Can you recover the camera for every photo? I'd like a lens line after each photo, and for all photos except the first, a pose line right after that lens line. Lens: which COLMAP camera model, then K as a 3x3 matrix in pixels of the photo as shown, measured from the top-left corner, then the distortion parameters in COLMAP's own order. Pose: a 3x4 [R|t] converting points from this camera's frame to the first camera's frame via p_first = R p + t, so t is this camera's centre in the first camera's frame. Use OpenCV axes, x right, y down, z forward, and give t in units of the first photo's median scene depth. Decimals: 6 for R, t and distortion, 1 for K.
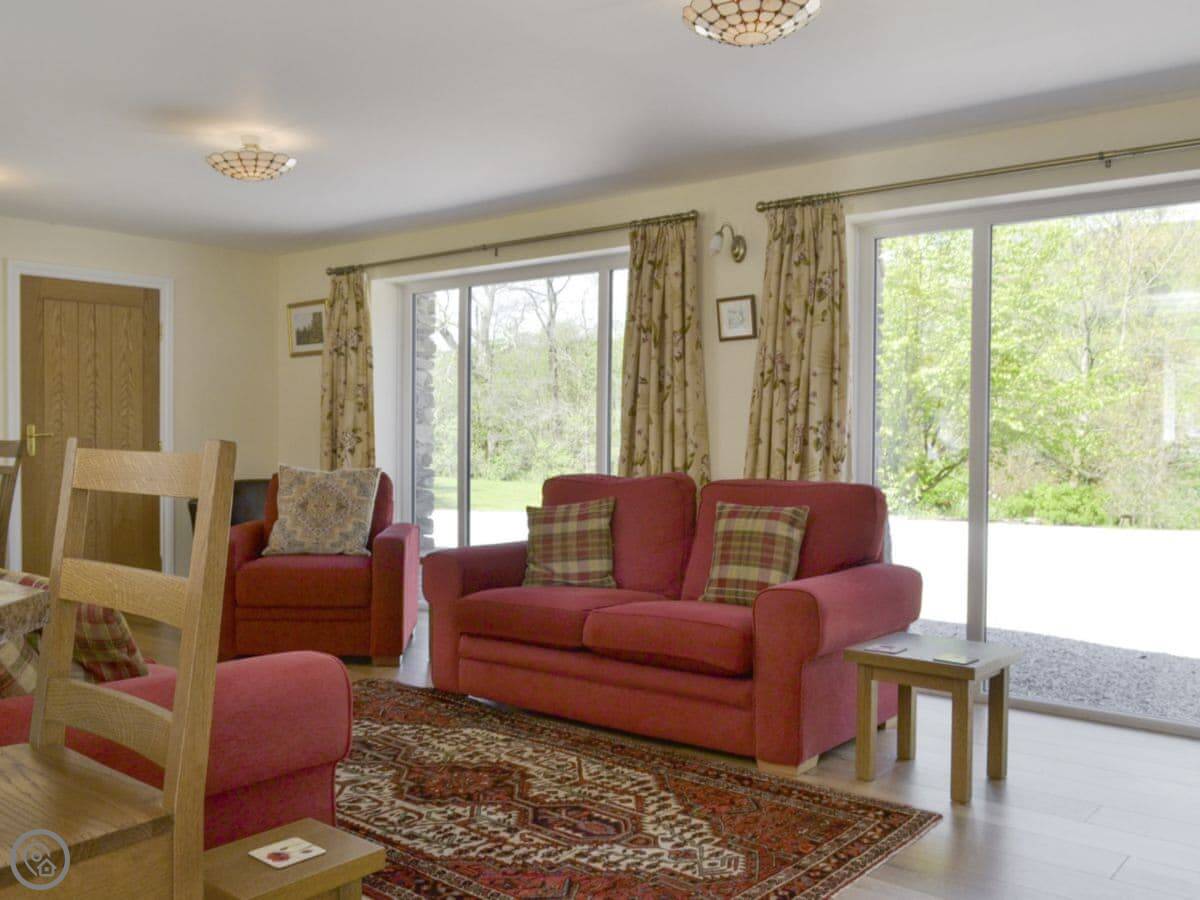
lens RADIAL K [[1059.1, 0, 600.0], [0, 1059.1, 450.0], [0, 0, 1]] dist [-0.009449, -0.000330]
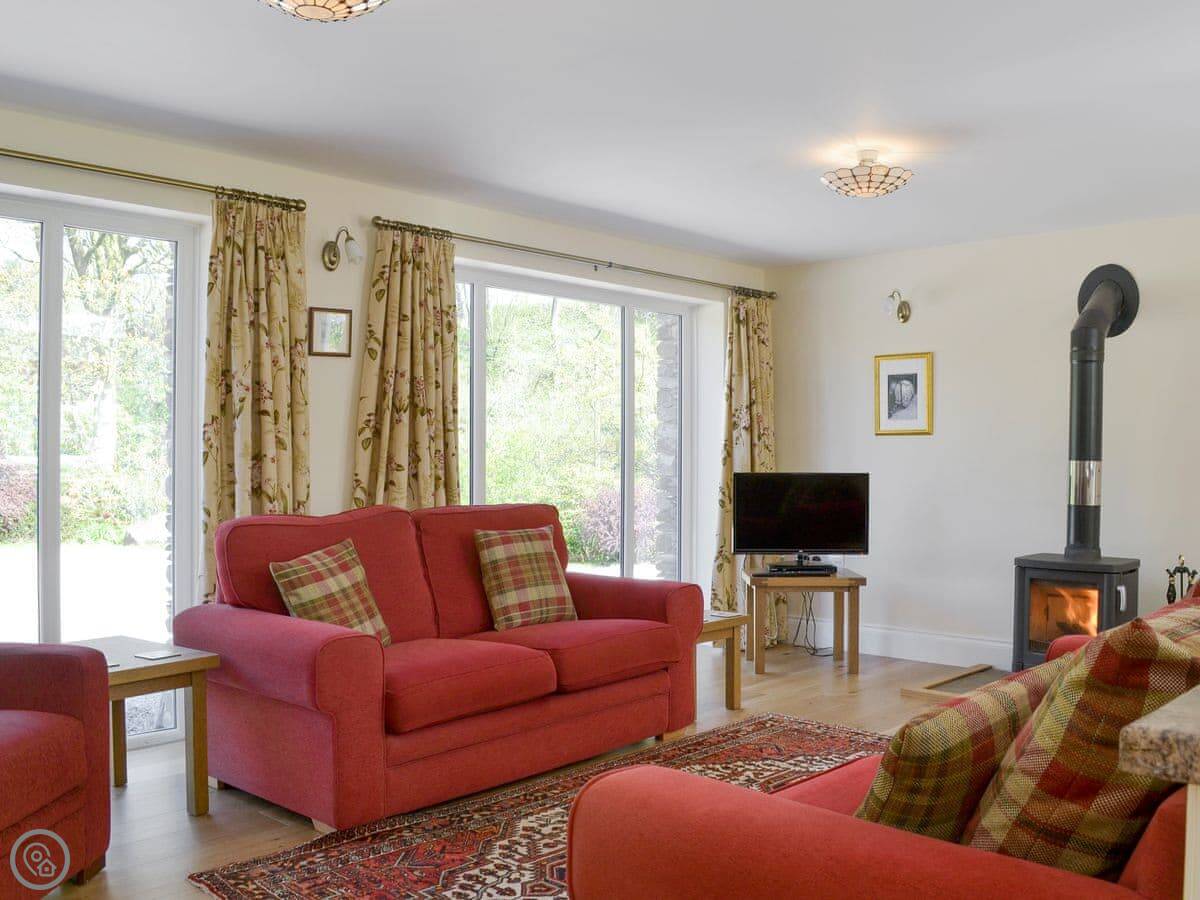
lens RADIAL K [[1099.0, 0, 600.0], [0, 1099.0, 450.0], [0, 0, 1]] dist [-0.059311, 0.003852]
pose [[0.062142, -0.005641, 0.998051, -0.974298], [0.011842, 0.999918, 0.004914, -0.032124], [-0.997997, 0.011513, 0.062204, 0.884626]]
